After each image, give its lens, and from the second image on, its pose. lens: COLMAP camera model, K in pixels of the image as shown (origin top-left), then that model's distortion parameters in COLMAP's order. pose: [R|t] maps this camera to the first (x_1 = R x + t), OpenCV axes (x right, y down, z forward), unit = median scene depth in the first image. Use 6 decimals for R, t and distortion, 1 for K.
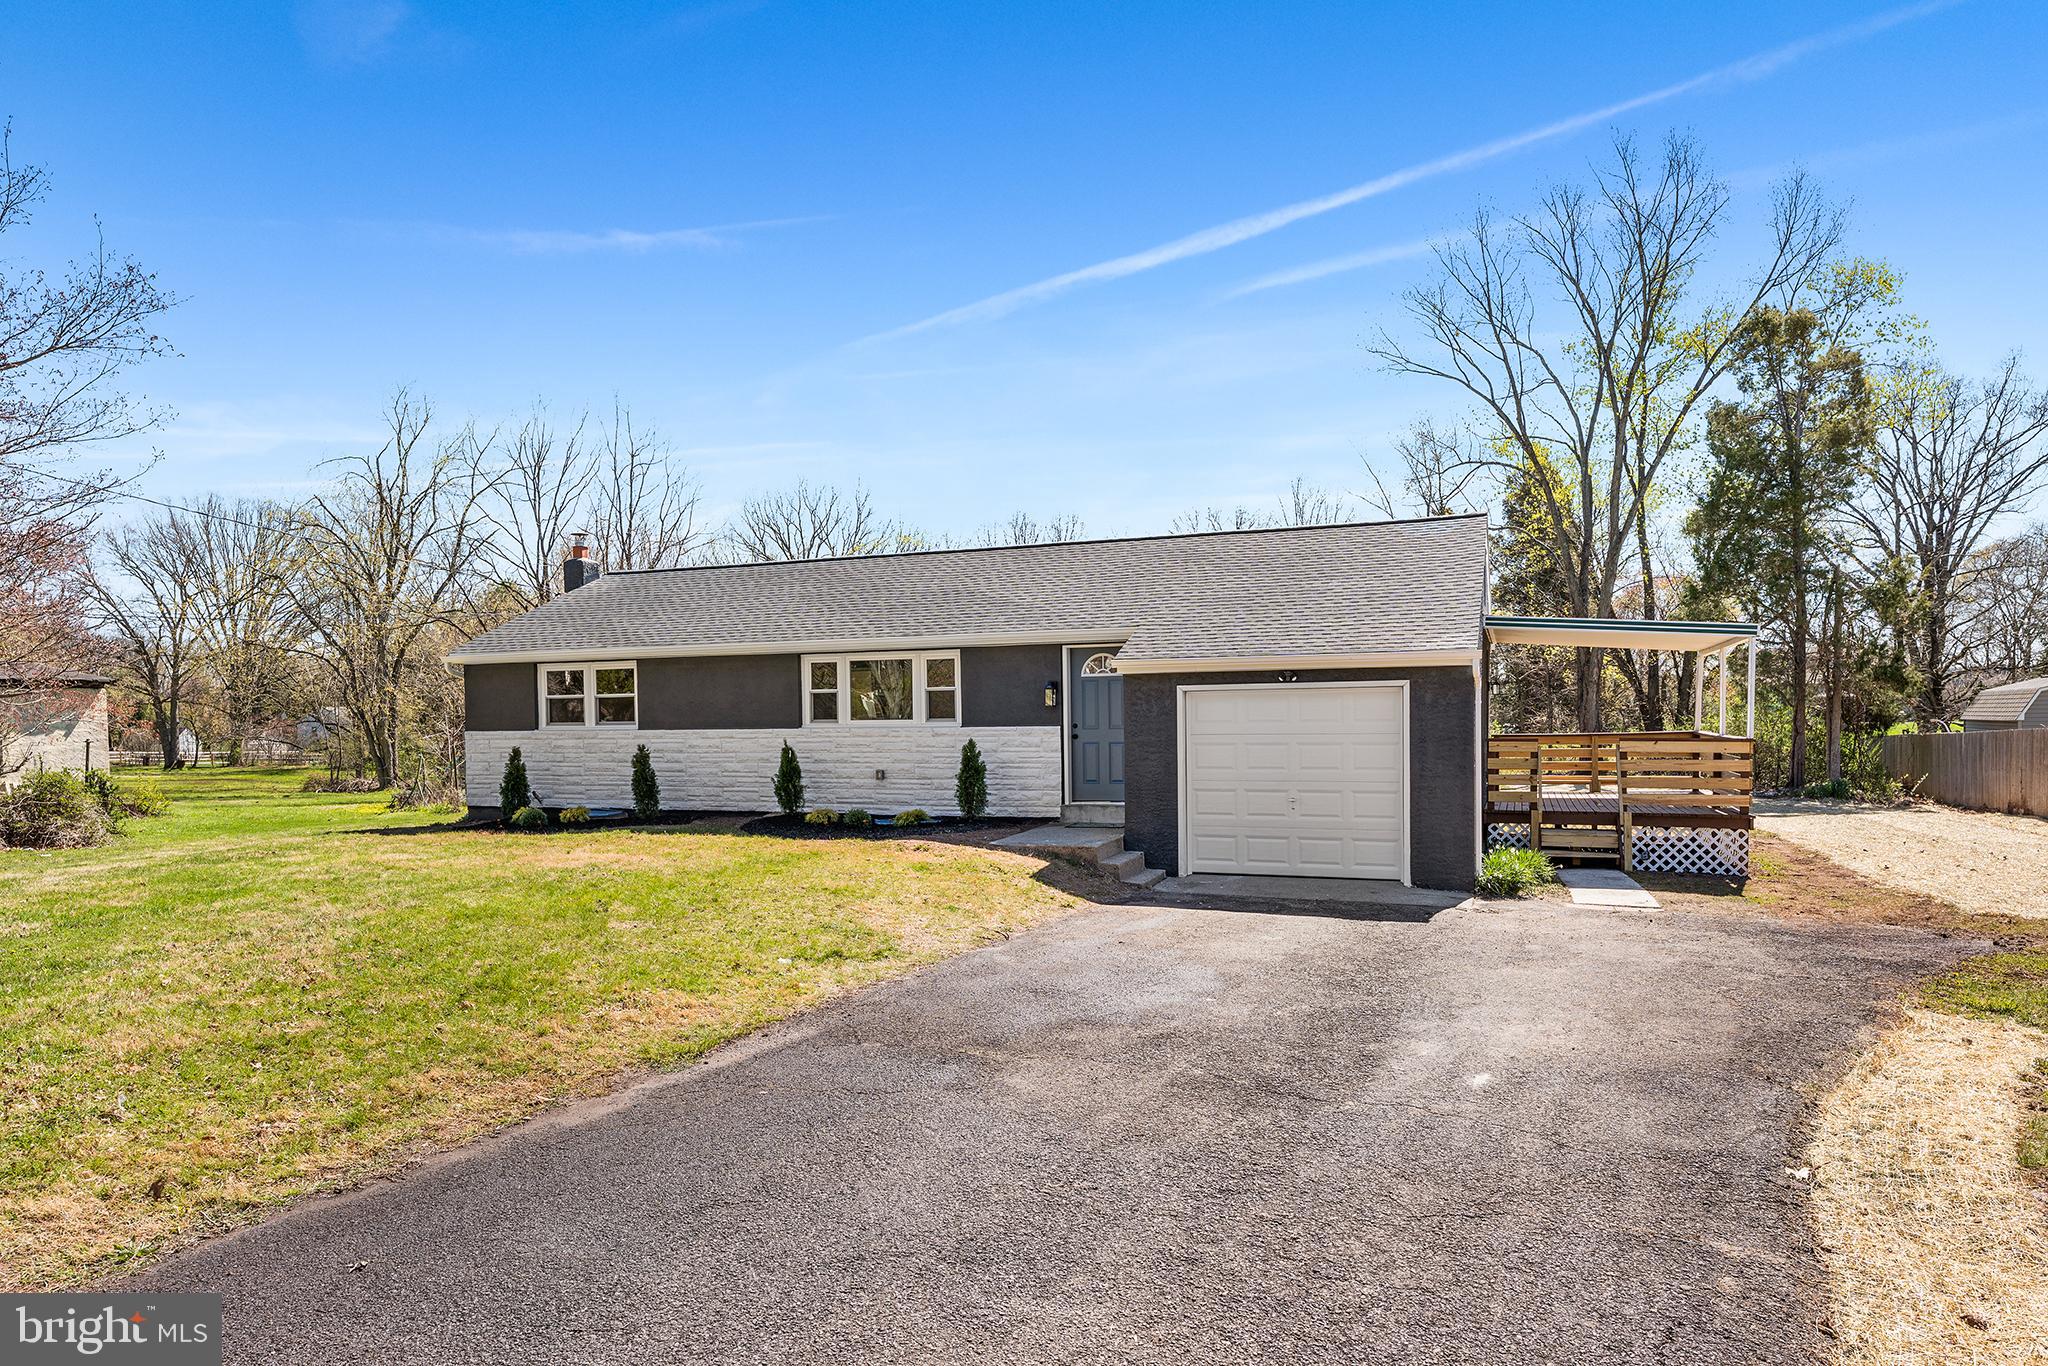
lens RADIAL K [[1228.6, 0, 1004.2], [0, 1228.6, 741.9], [0, 0, 1]] dist [-0.020926, -0.002766]
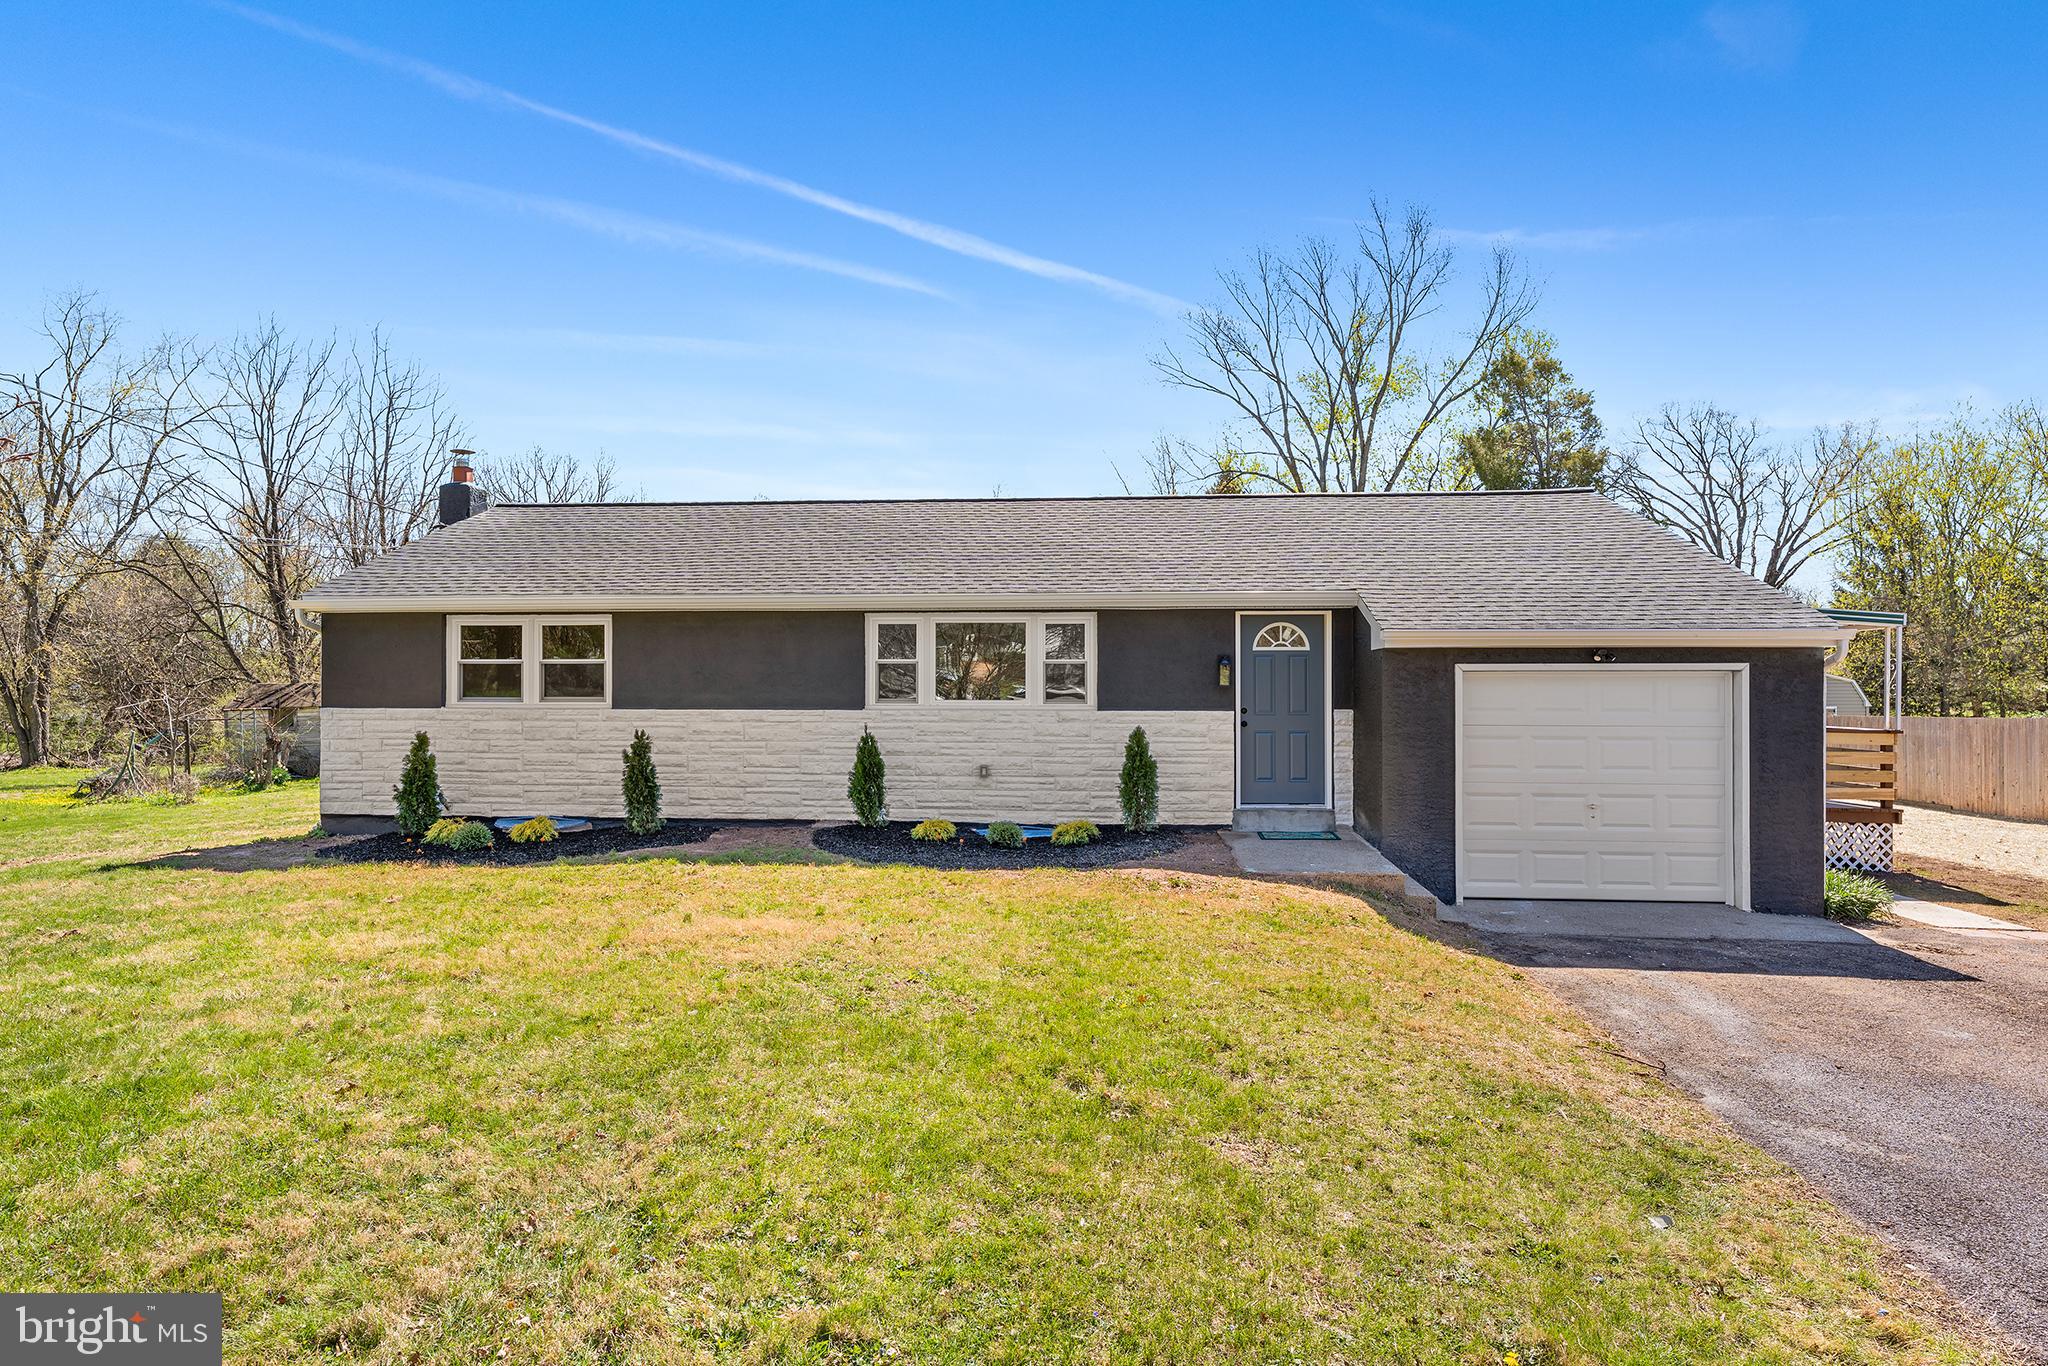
lens RADIAL K [[1075.0, 0, 1008.9], [0, 1075.0, 680.0], [0, 0, 1]] dist [-0.005066, -0.000035]
pose [[0.957022, 0.016342, 0.289553, -0.273924], [-0.007270, 0.999449, -0.032378, -0.008504], [-0.289923, 0.028881, 0.956614, 0.337875]]
